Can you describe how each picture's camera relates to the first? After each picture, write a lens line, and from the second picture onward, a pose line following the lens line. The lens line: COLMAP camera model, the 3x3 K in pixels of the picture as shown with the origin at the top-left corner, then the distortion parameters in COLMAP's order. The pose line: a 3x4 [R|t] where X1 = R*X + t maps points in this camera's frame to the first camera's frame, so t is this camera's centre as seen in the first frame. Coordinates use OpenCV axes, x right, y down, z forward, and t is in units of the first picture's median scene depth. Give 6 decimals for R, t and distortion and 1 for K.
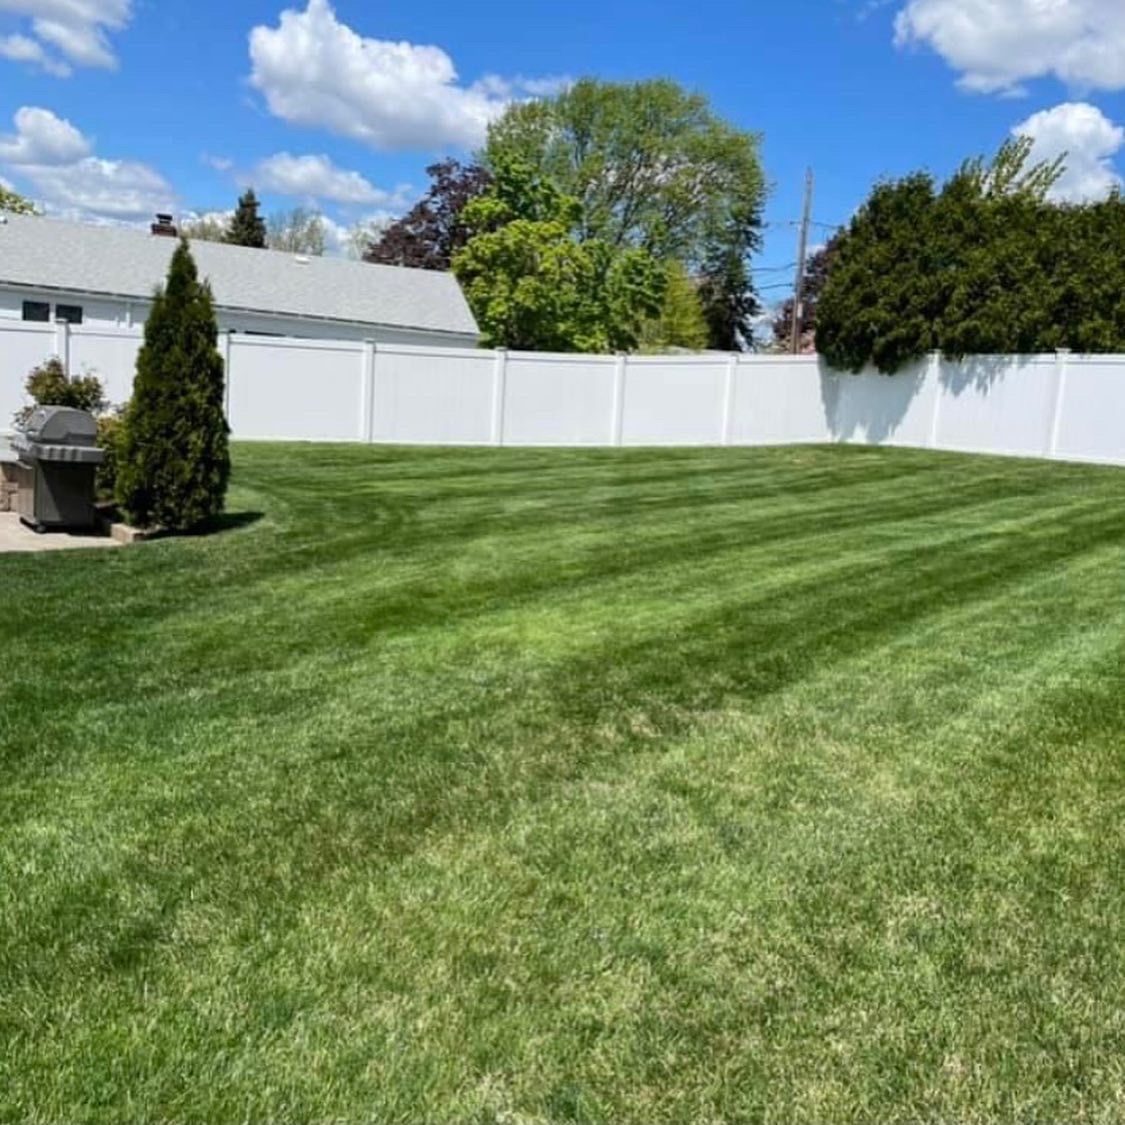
lens RADIAL K [[1160.0, 0, 562.5], [0, 1160.0, 562.5], [0, 0, 1]] dist [0.128840, -0.216474]
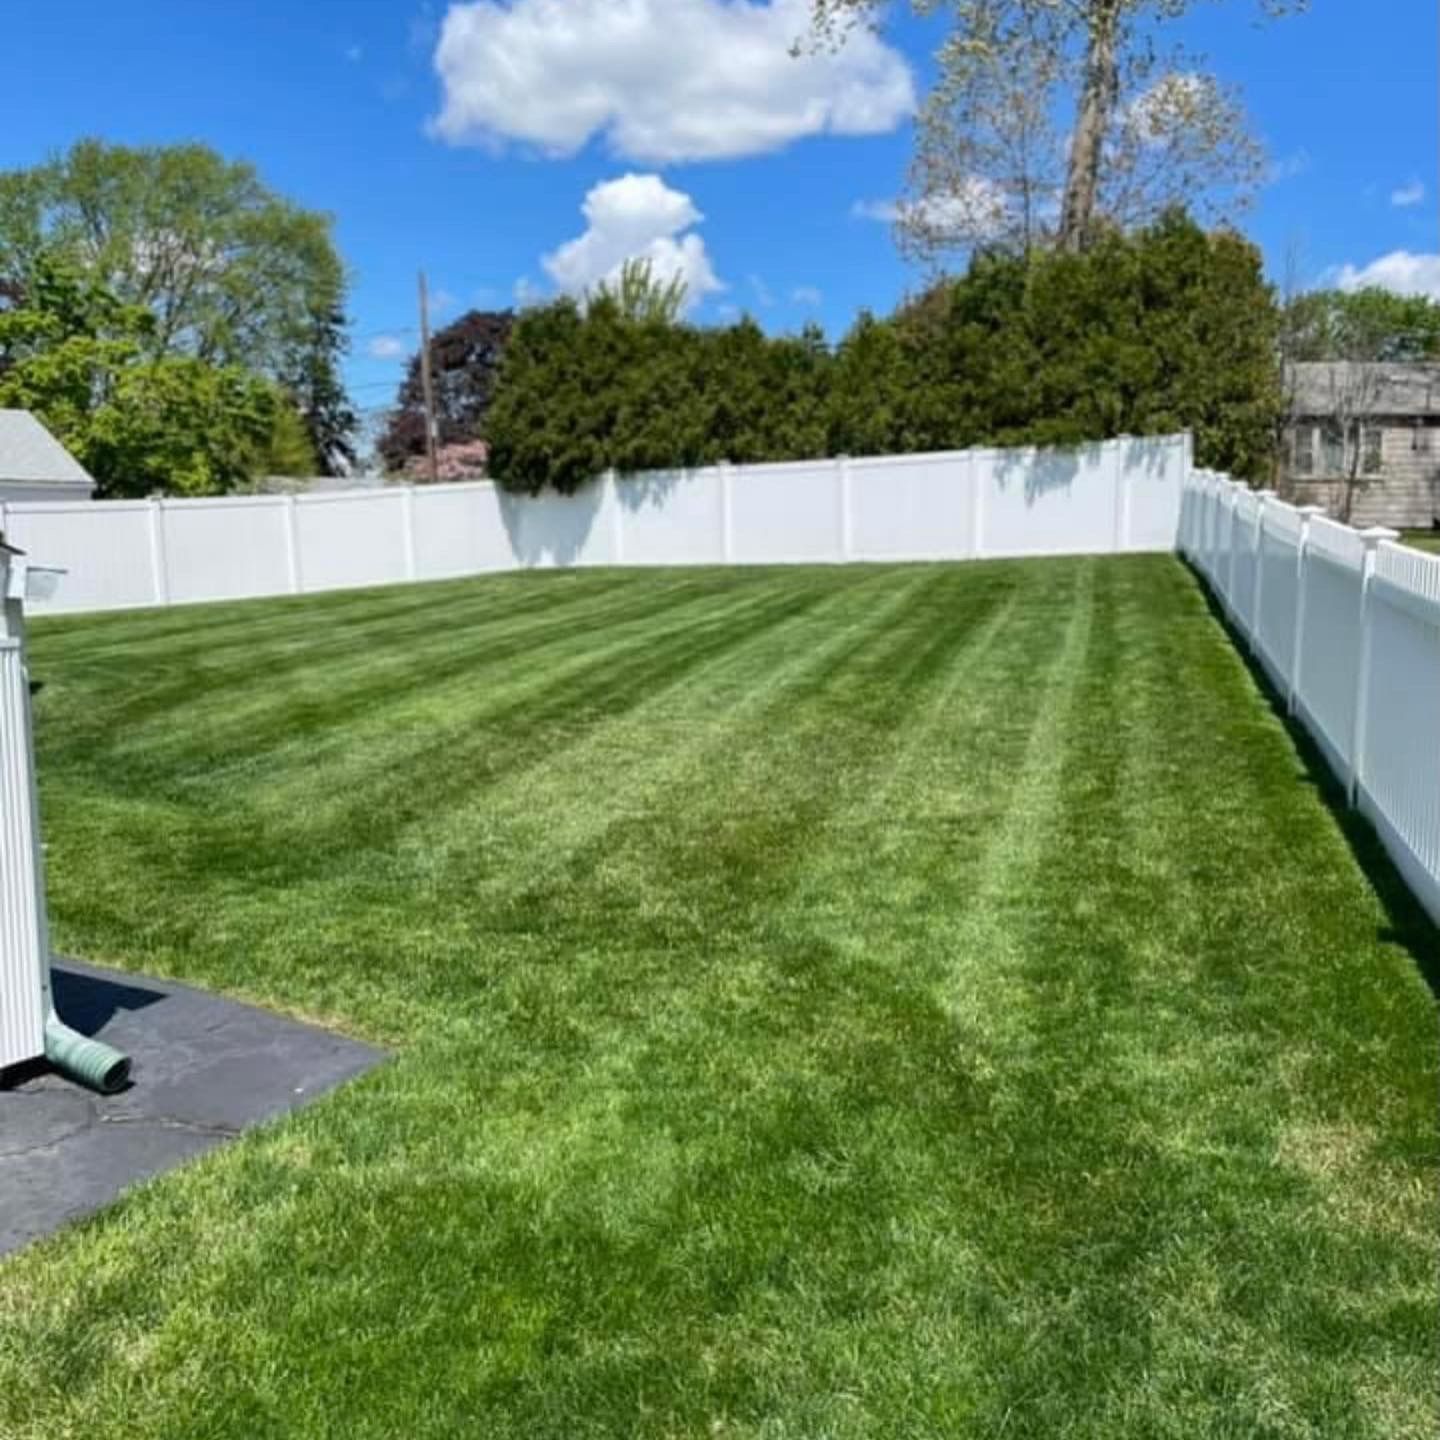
lens RADIAL K [[1484.8, 0, 720.0], [0, 1484.8, 720.0], [0, 0, 1]] dist [0.128840, -0.216474]
pose [[0.914064, -0.135451, 0.382284, -0.107753], [0.140062, 0.990015, 0.015886, 0.025392], [-0.380619, 0.039023, 0.923908, -0.203496]]
